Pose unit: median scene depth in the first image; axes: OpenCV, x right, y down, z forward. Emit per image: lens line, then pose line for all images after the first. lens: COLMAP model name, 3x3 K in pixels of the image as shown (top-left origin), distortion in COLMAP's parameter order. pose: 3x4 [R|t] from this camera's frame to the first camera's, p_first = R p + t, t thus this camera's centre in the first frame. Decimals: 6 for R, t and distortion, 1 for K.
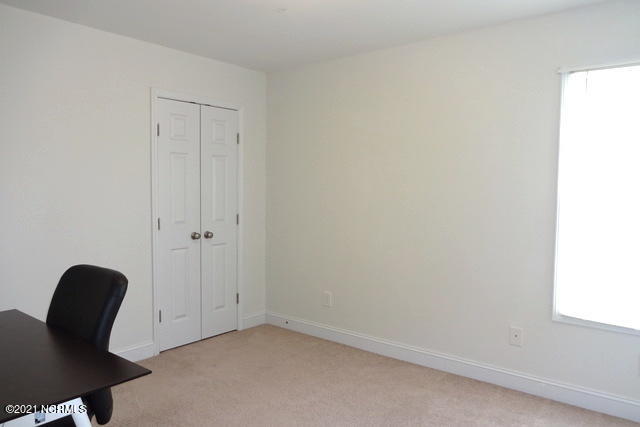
lens RADIAL K [[480.2, 0, 320.2], [0, 480.2, 211.0], [0, 0, 1]] dist [-0.001345, -0.011213]
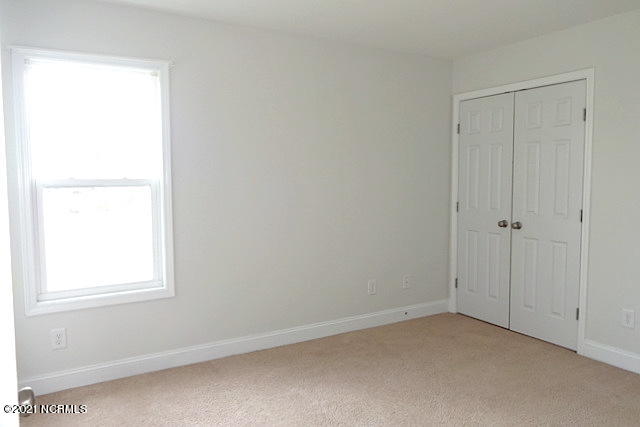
lens RADIAL K [[480.2, 0, 319.3], [0, 480.2, 212.0], [0, 0, 1]] dist [-0.001345, -0.011213]
pose [[-0.323038, 0.070174, -0.943781, 0.817217], [-0.057963, 0.993908, 0.093741, -0.045041], [0.944609, 0.084986, -0.317003, 0.942280]]
